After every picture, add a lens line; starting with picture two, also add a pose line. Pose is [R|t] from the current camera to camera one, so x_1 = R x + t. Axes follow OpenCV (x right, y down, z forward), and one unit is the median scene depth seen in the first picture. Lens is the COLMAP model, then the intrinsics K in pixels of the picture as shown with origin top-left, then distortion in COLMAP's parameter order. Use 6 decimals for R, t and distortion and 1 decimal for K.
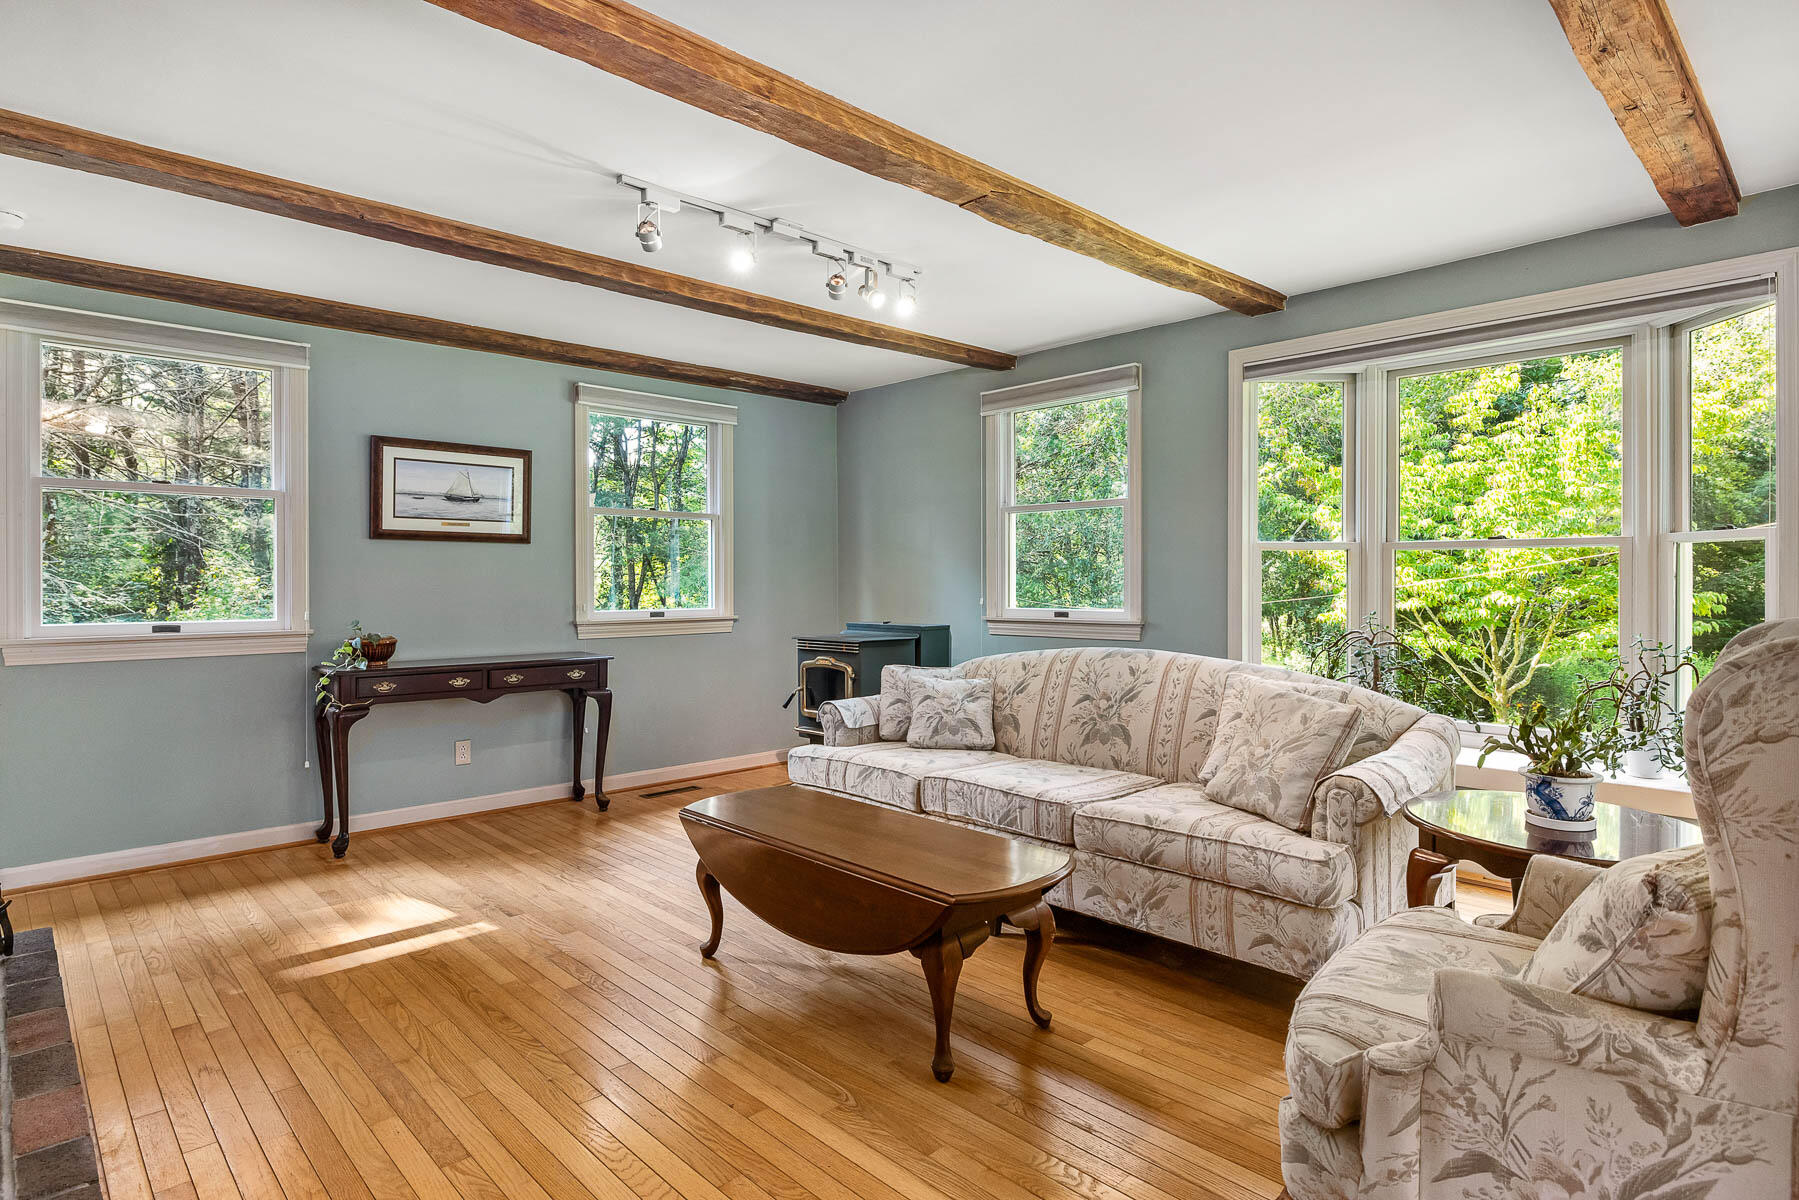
lens RADIAL K [[956.9, 0, 897.5], [0, 956.9, 590.9], [0, 0, 1]] dist [-0.001262, -0.000204]
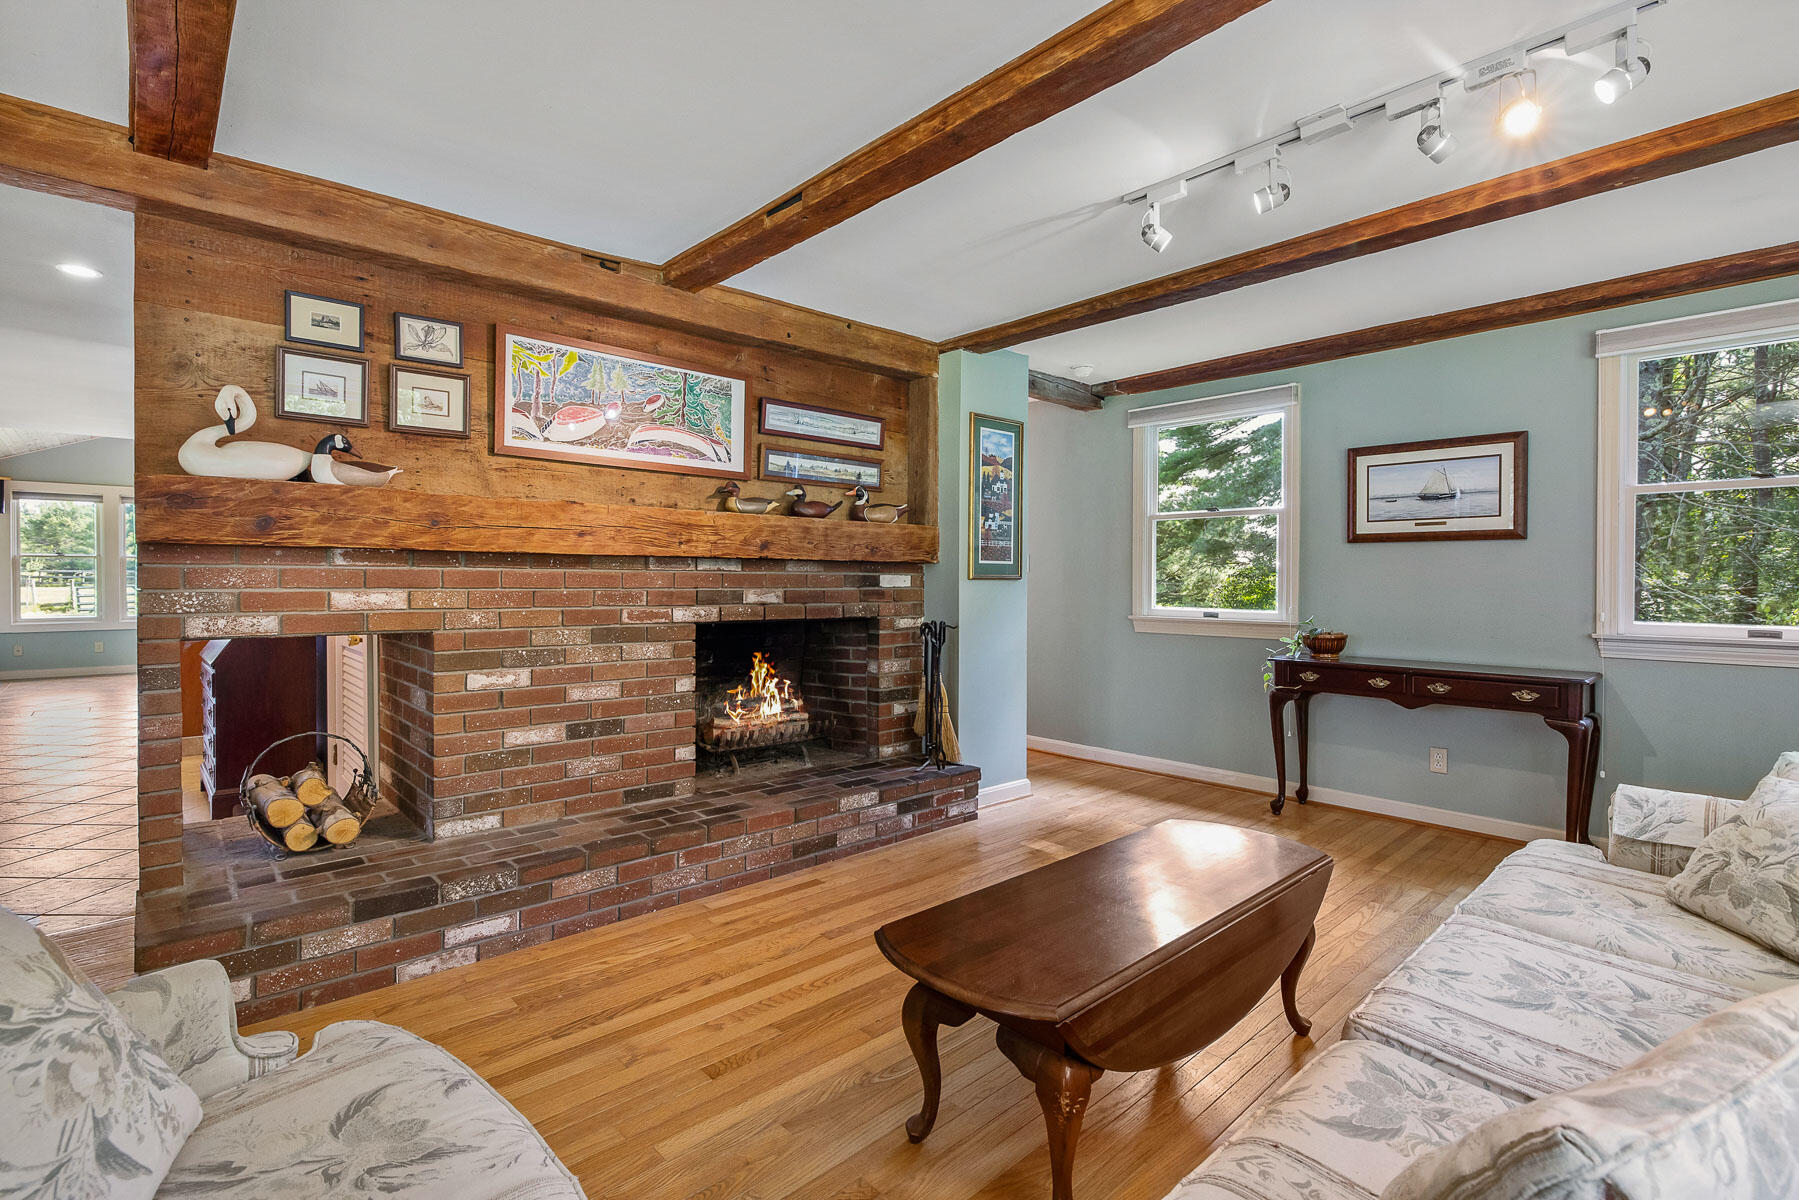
lens RADIAL K [[828.8, 0, 897.5], [0, 828.8, 587.0], [0, 0, 1]] dist [0.005205, 0.000521]
pose [[-0.021031, 0.010991, -0.999718, 0.406799], [-0.019094, 0.999753, 0.011393, -0.004769], [0.999596, 0.019328, -0.020815, 0.492129]]
